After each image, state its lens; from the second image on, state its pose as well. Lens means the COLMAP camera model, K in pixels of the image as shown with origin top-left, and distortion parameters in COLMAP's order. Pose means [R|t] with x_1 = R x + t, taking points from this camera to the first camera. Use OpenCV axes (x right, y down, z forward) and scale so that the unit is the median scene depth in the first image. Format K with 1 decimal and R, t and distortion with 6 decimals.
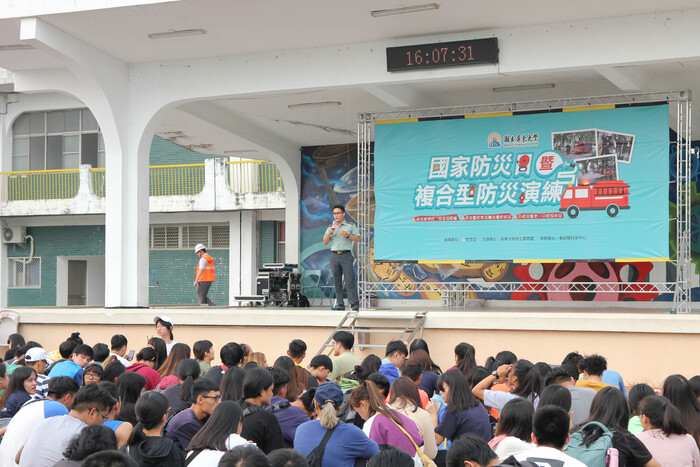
lens RADIAL K [[1501.9, 0, 373.3], [0, 1501.9, 241.1], [0, 0, 1]] dist [0.242088, 0.000000]
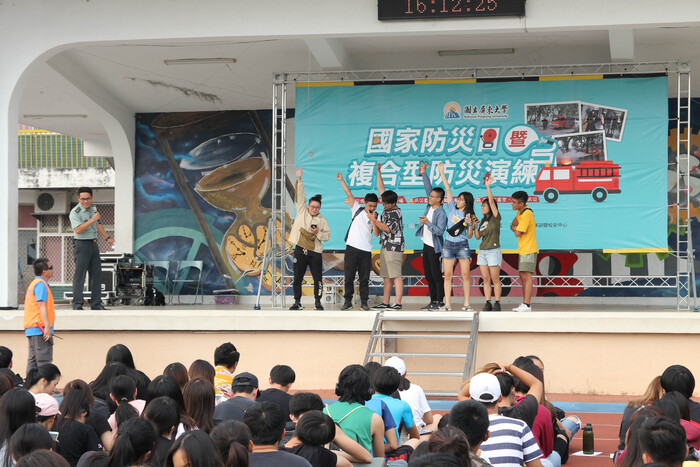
lens RADIAL K [[1501.9, 0, 369.6], [0, 1501.9, 234.0], [0, 0, 1]] dist [0.242088, 0.000000]
pose [[0.943887, 0.011665, 0.330063, -0.247919], [-0.011214, 0.999932, -0.003271, 0.006809], [-0.330079, -0.000613, 0.943953, 0.204729]]
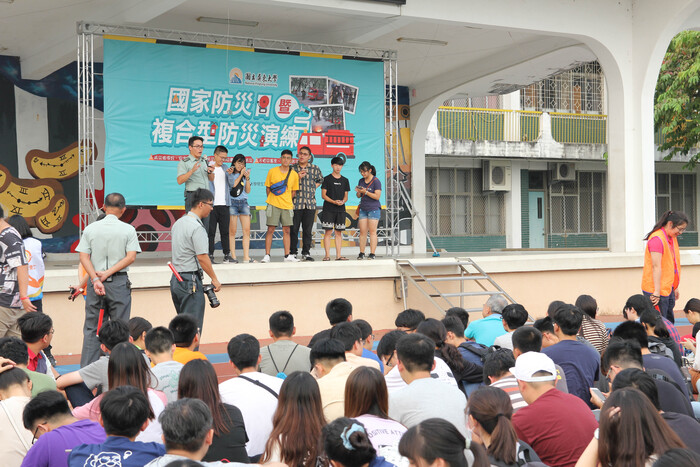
lens RADIAL K [[1501.9, 0, 280.9], [0, 1501.9, 224.2], [0, 0, 1]] dist [0.242088, 0.000000]
pose [[0.369130, 0.003122, 0.929372, -0.766368], [-0.015850, 0.999870, 0.002937, 0.020395], [-0.929242, -0.015815, 0.369132, 0.635901]]
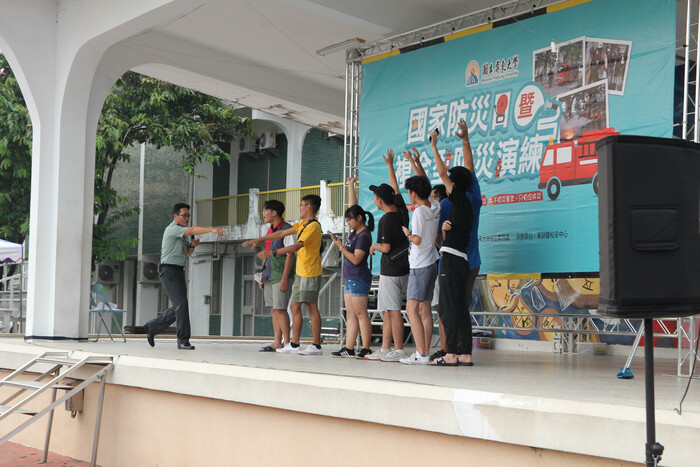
lens RADIAL K [[1501.9, 0, 353.5], [0, 1501.9, 234.4], [0, 0, 1]] dist [0.242088, 0.000000]
pose [[0.859290, -0.002772, -0.511482, 0.346132], [-0.012420, 0.999577, -0.026282, 0.012921], [0.511338, 0.028936, 0.858892, 0.467675]]
